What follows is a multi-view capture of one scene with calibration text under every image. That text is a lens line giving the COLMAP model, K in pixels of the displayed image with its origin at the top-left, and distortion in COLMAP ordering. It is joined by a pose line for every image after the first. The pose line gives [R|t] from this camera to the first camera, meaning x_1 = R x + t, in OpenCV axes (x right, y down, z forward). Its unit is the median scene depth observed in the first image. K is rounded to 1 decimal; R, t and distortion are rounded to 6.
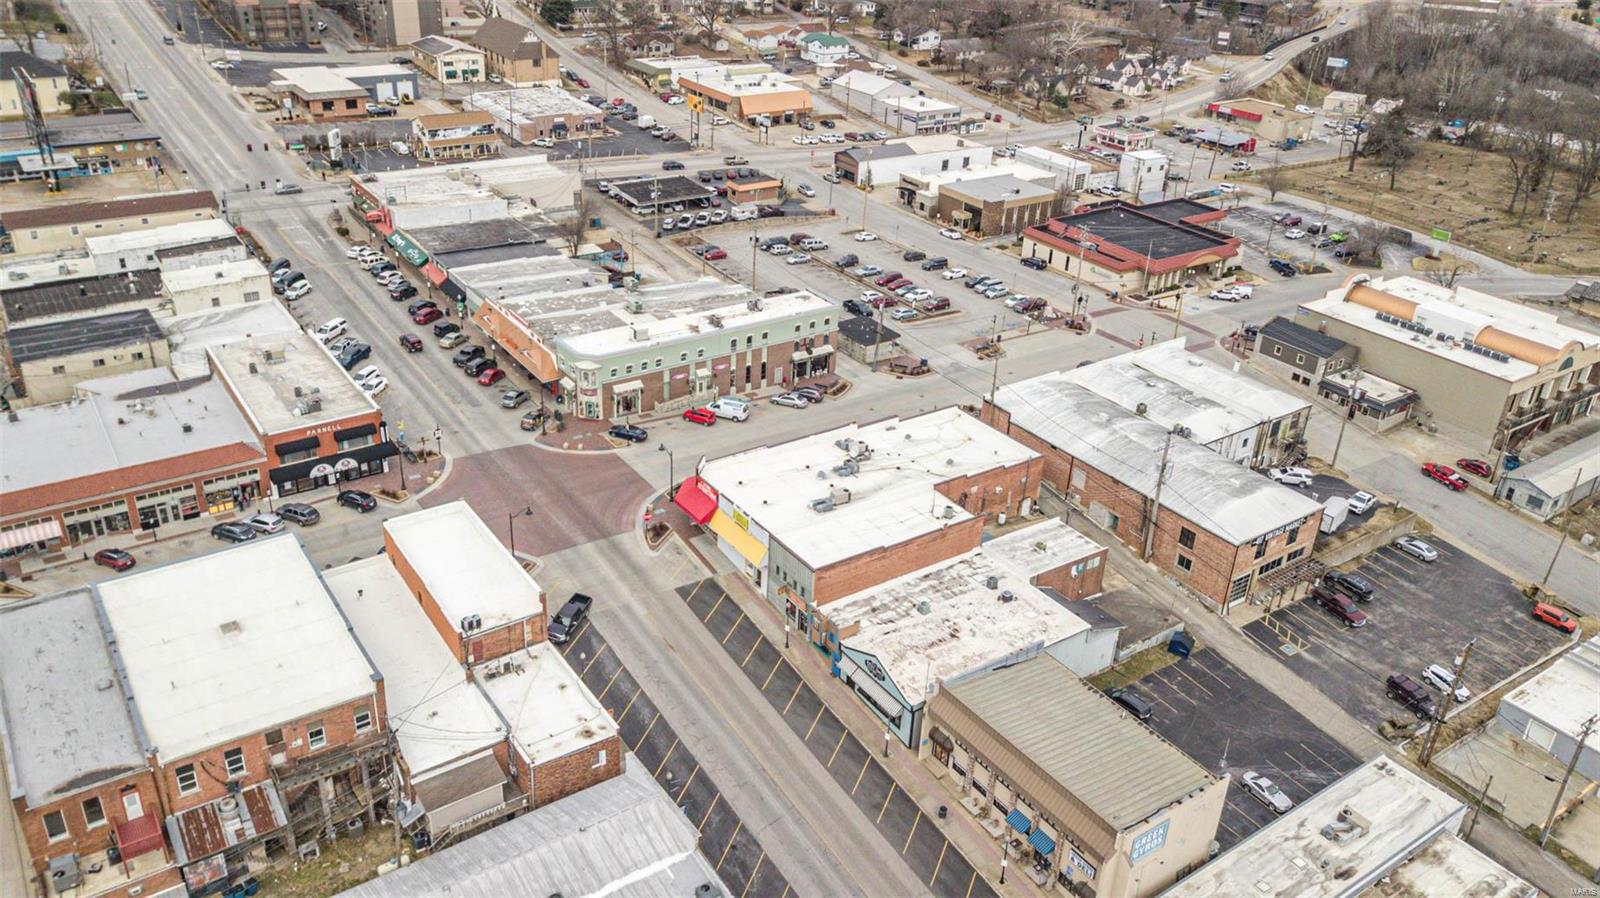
lens RADIAL K [[1213.9, 0, 800.0], [0, 1213.9, 449.0], [0, 0, 1]] dist [0.079529, -0.113601]
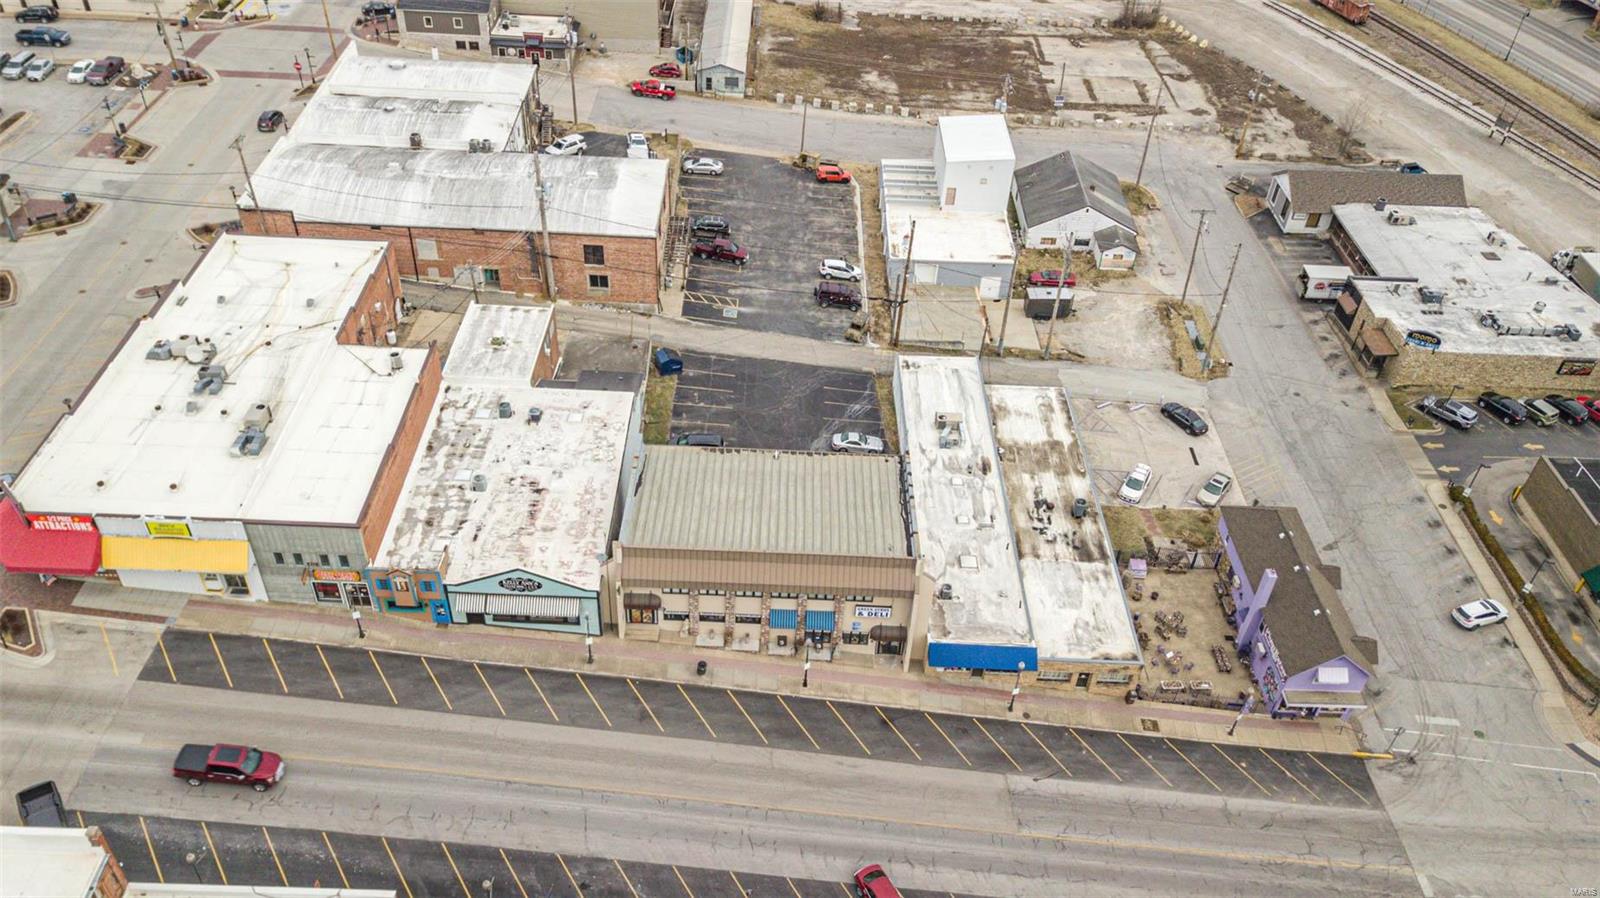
lens RADIAL K [[1227.5, 0, 781.7], [0, 1227.5, 445.0], [0, 0, 1]] dist [0.038757, -0.008398]
pose [[0.586873, -0.534290, 0.608371, -0.206612], [0.363475, 0.845256, 0.391698, -0.104384], [-0.723510, -0.008749, 0.690259, 0.278245]]
